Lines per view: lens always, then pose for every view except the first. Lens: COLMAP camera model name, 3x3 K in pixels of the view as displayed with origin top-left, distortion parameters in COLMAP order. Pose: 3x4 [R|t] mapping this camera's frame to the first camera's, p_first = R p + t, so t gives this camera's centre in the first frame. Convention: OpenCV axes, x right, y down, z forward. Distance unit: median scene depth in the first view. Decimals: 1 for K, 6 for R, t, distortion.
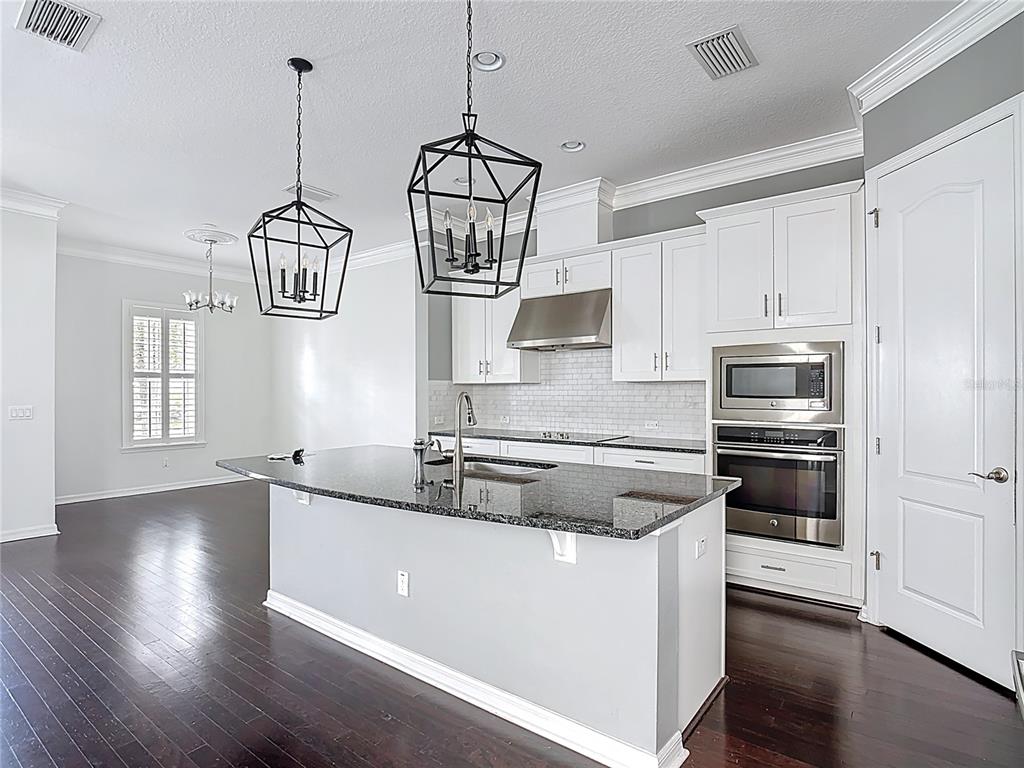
lens RADIAL K [[552.6, 0, 556.1], [0, 552.6, 383.0], [0, 0, 1]] dist [-0.011681, -0.009124]
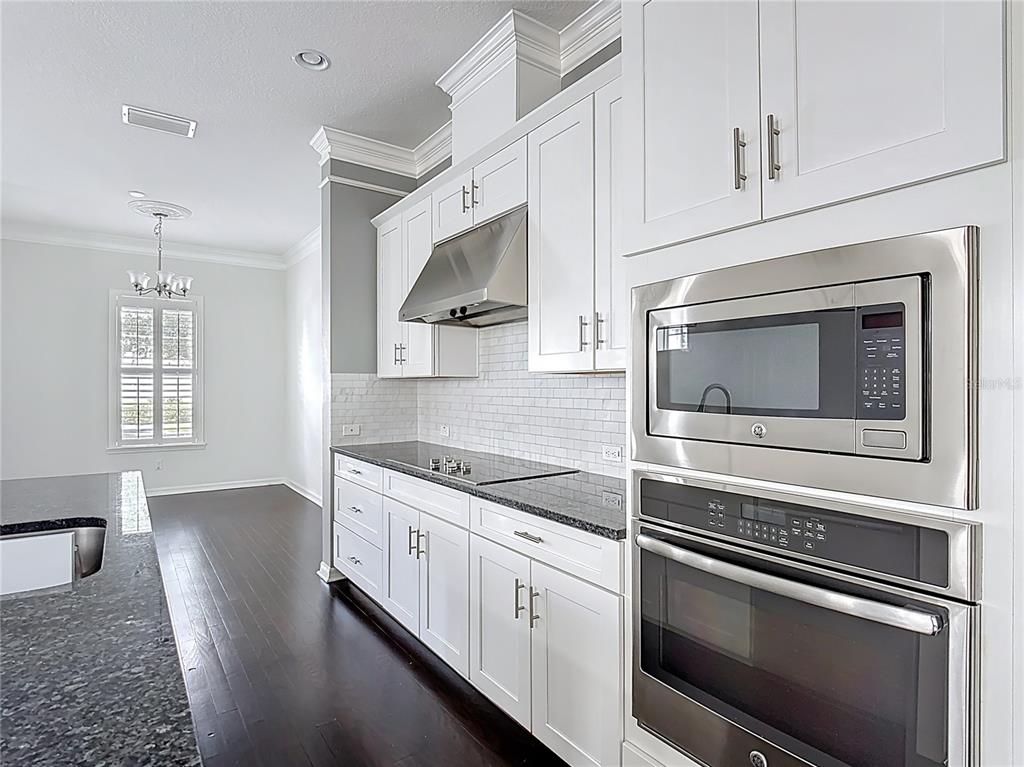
lens RADIAL K [[552.6, 0, 553.4], [0, 552.6, 389.0], [0, 0, 1]] dist [-0.011681, -0.009124]
pose [[0.959319, 0.000465, -0.282323, 0.248191], [0.005284, 0.999794, 0.019603, 0.002203], [0.282274, -0.020298, 0.959119, 0.422805]]
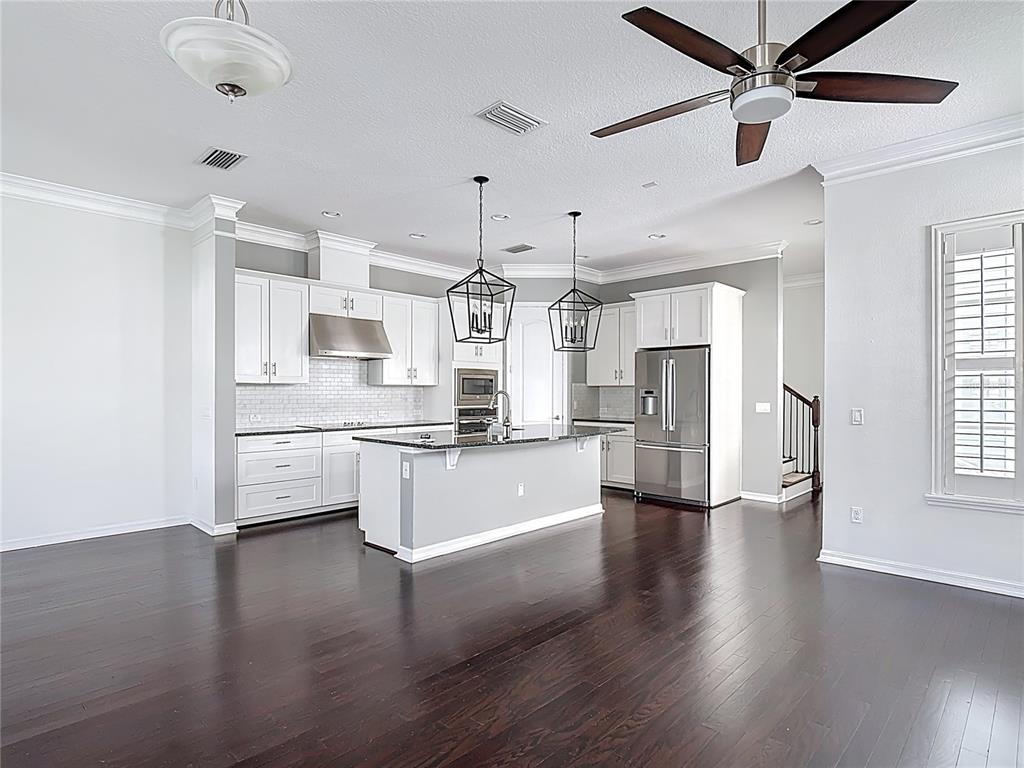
lens RADIAL K [[552.6, 0, 484.5], [0, 552.6, 398.6], [0, 0, 1]] dist [-0.011681, -0.009124]
pose [[0.144793, -0.009777, 0.989414, -1.180174], [-0.013101, 0.999845, 0.011797, 0.012059], [-0.989375, -0.014670, 0.144642, 0.453330]]
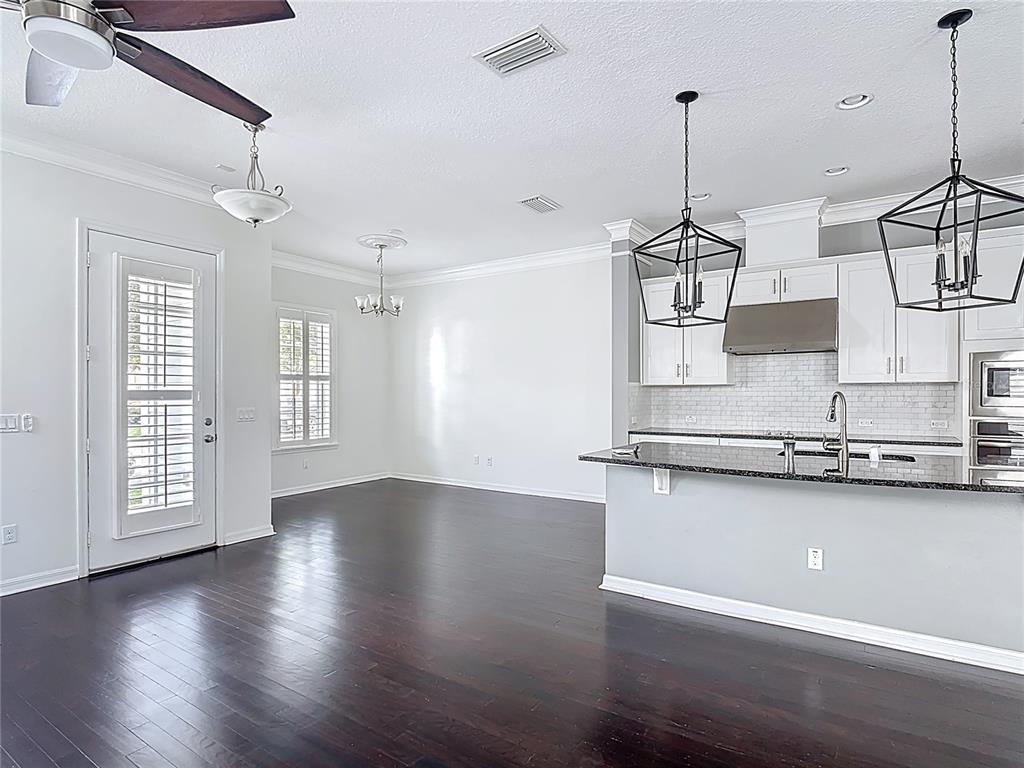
lens RADIAL K [[552.6, 0, 547.2], [0, 552.6, 389.7], [0, 0, 1]] dist [-0.011681, -0.009124]
pose [[0.998002, -0.000874, 0.063174, -0.483211], [0.000397, 0.999971, 0.007558, 0.001620], [-0.063179, -0.007518, 0.997974, -0.054627]]
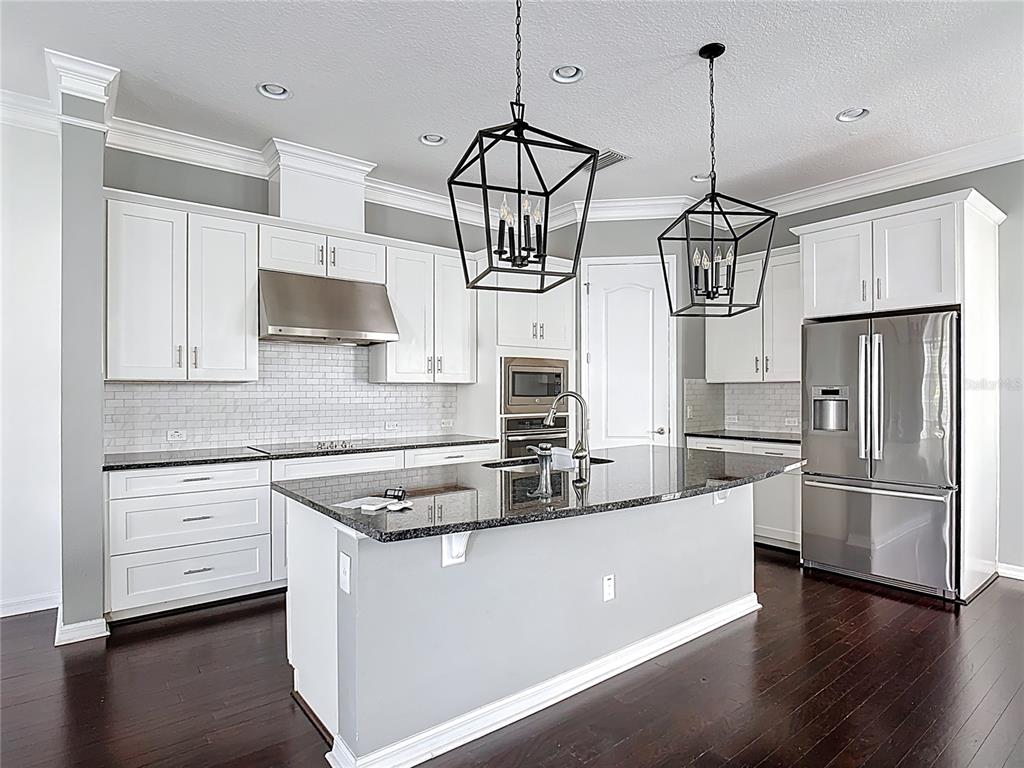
lens RADIAL K [[552.6, 0, 466.6], [0, 552.6, 391.9], [0, 0, 1]] dist [-0.011681, -0.009124]
pose [[0.310892, 0.001500, 0.950444, -0.682603], [-0.009125, 0.999957, 0.001407, 0.010251], [-0.950402, -0.009110, 0.310892, 0.500886]]
